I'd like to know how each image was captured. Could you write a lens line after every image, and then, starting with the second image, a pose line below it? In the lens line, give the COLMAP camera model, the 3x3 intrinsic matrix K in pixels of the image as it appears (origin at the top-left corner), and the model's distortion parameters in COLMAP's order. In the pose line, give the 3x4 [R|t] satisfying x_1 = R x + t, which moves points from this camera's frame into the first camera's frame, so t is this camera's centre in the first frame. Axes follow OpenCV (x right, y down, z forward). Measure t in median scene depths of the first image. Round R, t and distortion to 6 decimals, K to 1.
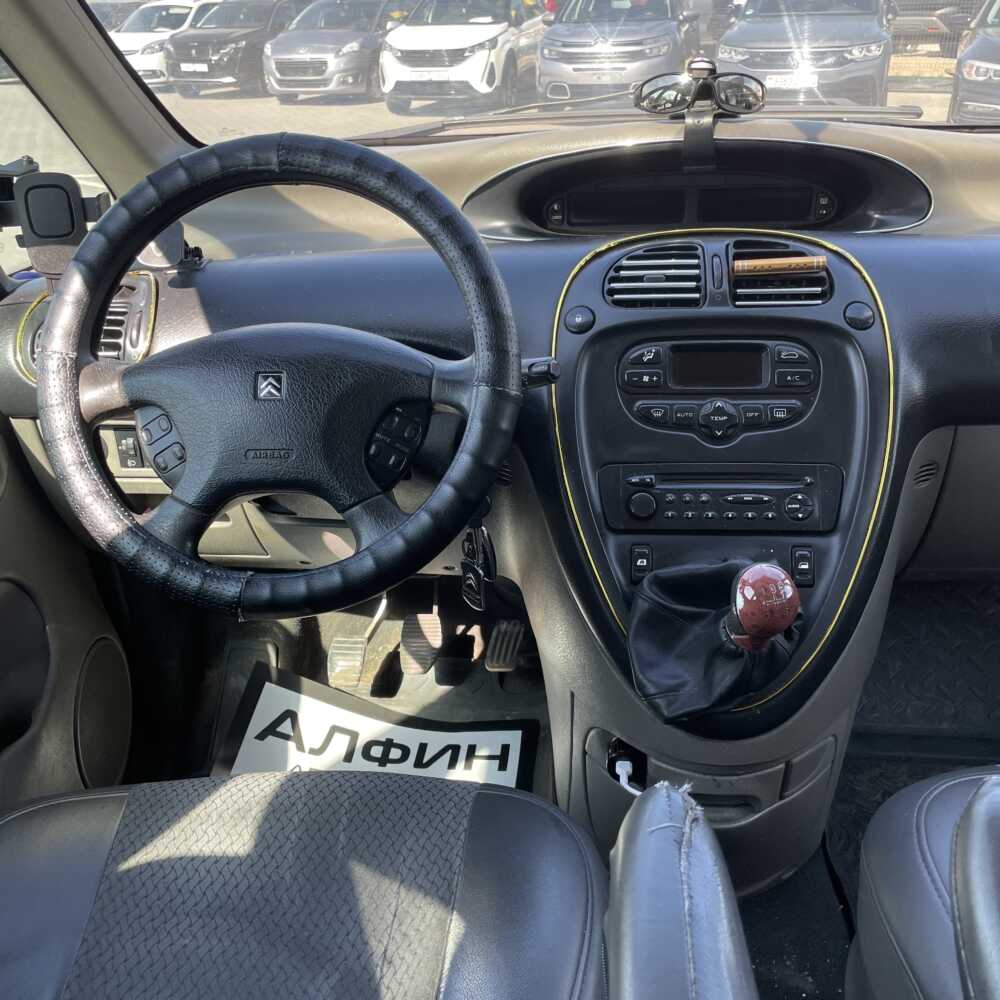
lens RADIAL K [[1003.8, 0, 503.7], [0, 1003.8, 503.6], [0, 0, 1]] dist [0.110551, -0.157457]
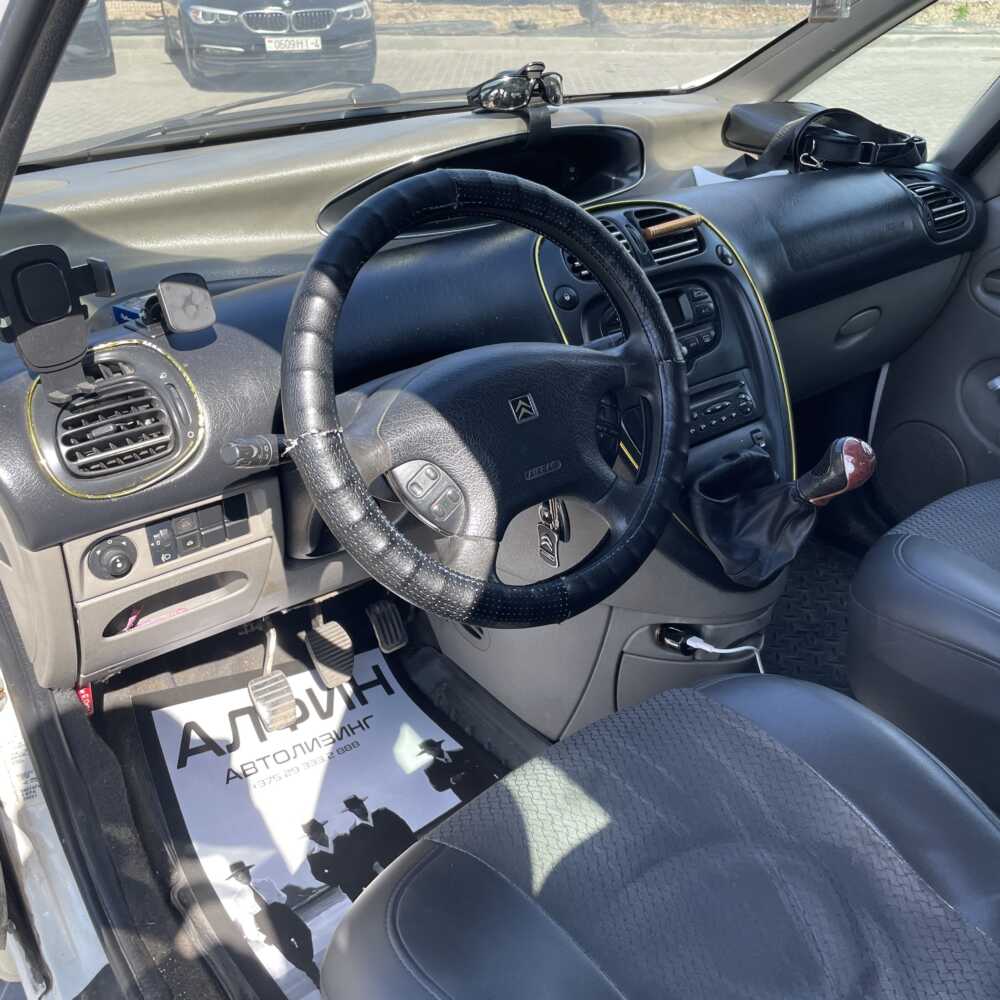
lens RADIAL K [[1015.9, 0, 510.0], [0, 1015.9, 490.9], [0, 0, 1]] dist [0.064943, -0.069211]
pose [[0.742582, -0.301213, 0.598199, -0.730663], [0.278298, 0.951175, 0.133479, -0.143891], [-0.609197, 0.067358, 0.790153, 0.132338]]
